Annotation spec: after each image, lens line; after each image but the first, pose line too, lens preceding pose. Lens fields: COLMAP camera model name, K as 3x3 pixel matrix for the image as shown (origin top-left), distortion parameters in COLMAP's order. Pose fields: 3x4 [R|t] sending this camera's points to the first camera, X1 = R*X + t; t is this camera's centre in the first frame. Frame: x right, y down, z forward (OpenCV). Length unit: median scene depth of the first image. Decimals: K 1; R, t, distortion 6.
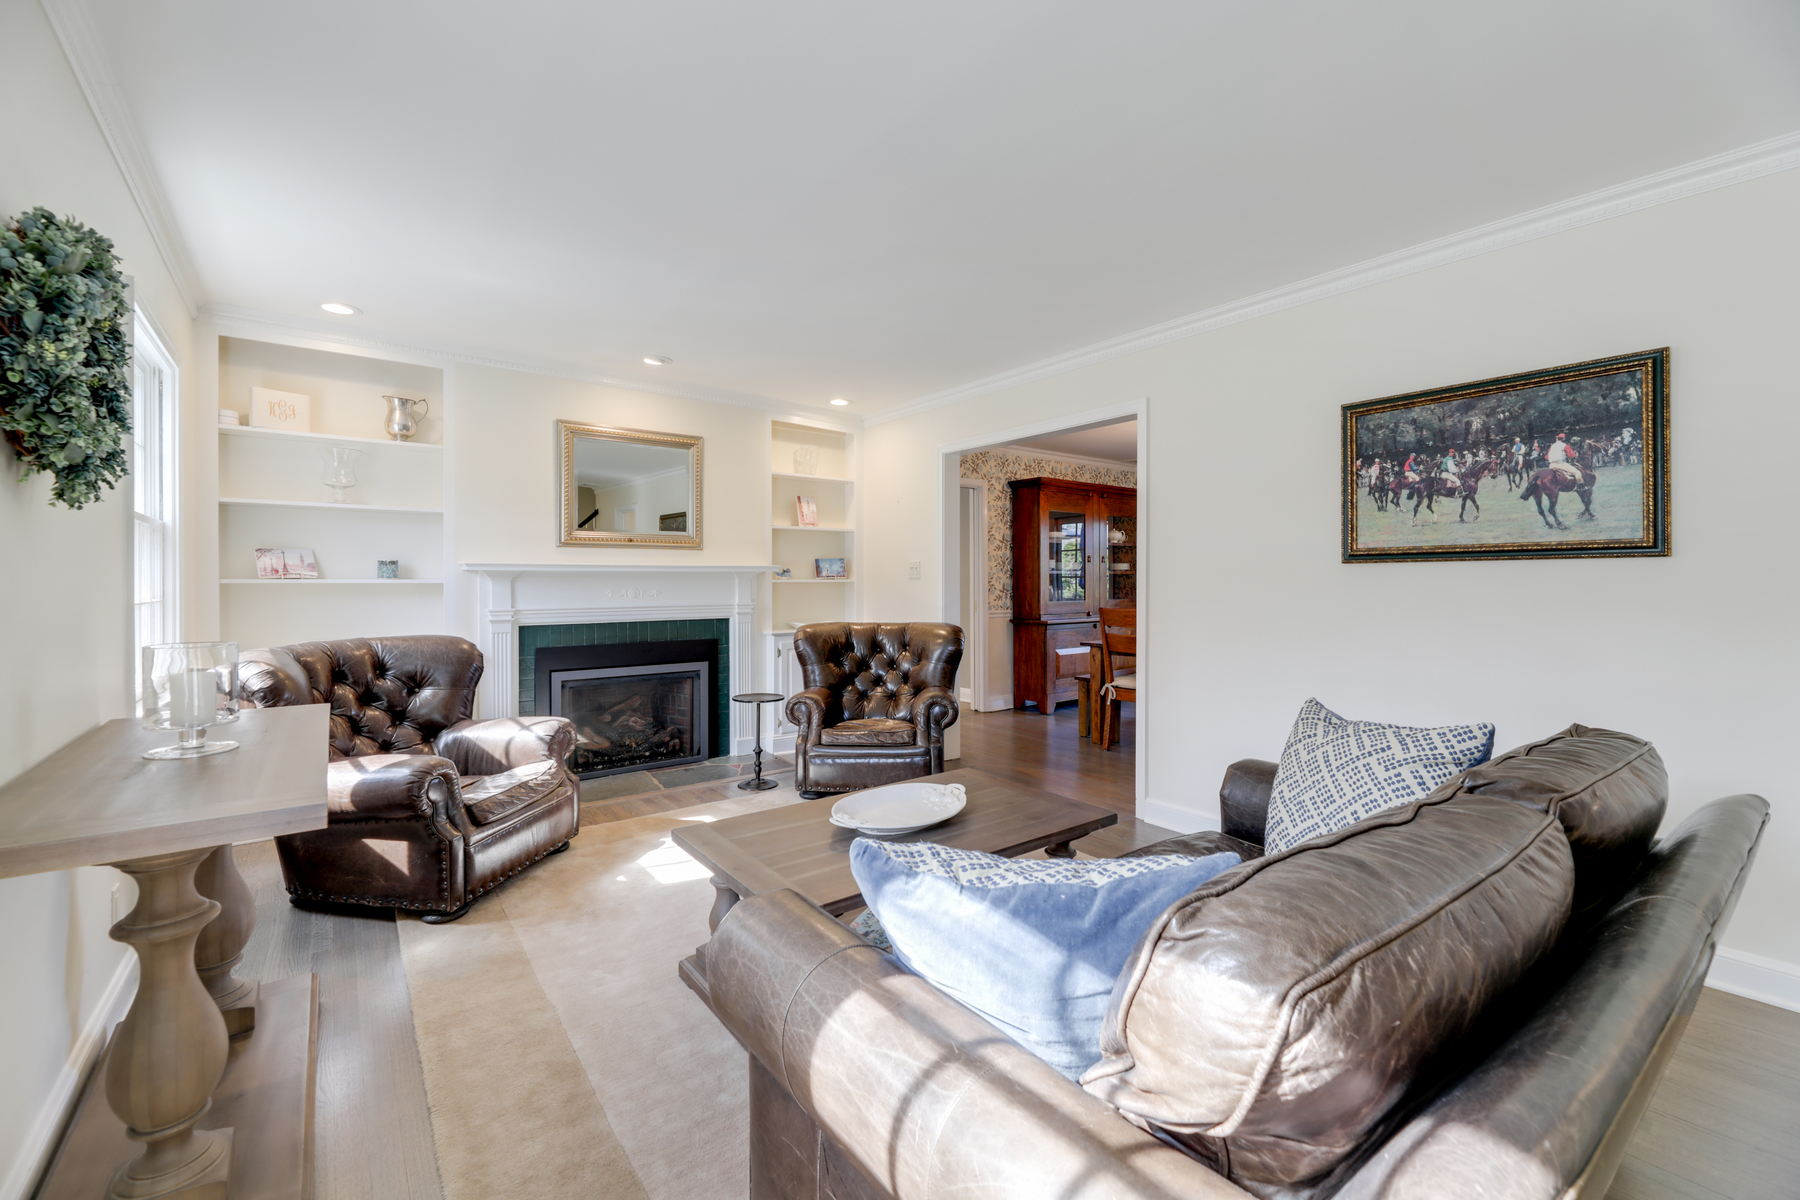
lens RADIAL K [[733.8, 0, 892.3], [0, 733.8, 597.6], [0, 0, 1]] dist [0.001214, -0.003956]
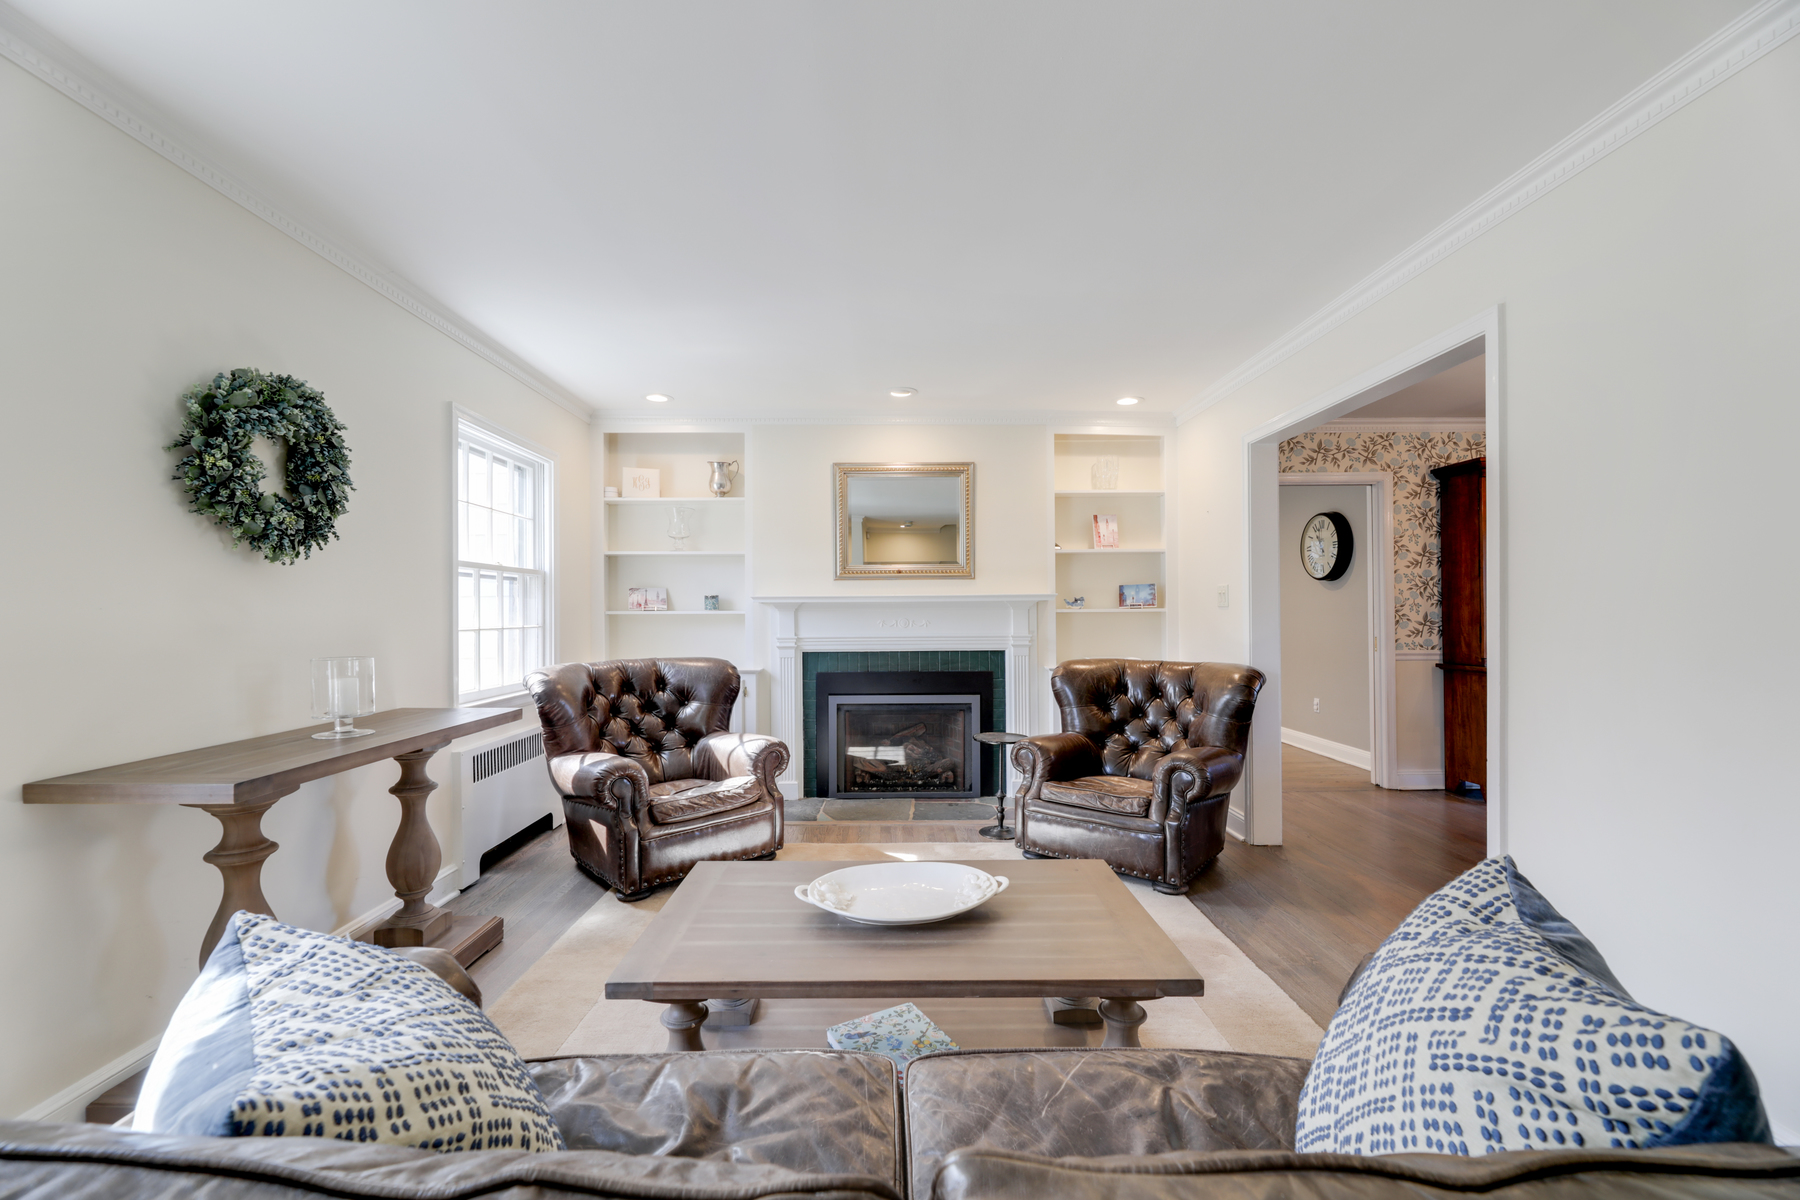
lens RADIAL K [[729.5, 0, 899.1], [0, 729.5, 617.0], [0, 0, 1]] dist [-0.000048, -0.004725]
pose [[0.797899, 0.000586, -0.602791, 0.251866], [-0.009596, 0.999885, -0.011729, -0.002802], [0.602715, 0.015143, 0.797813, 0.182919]]
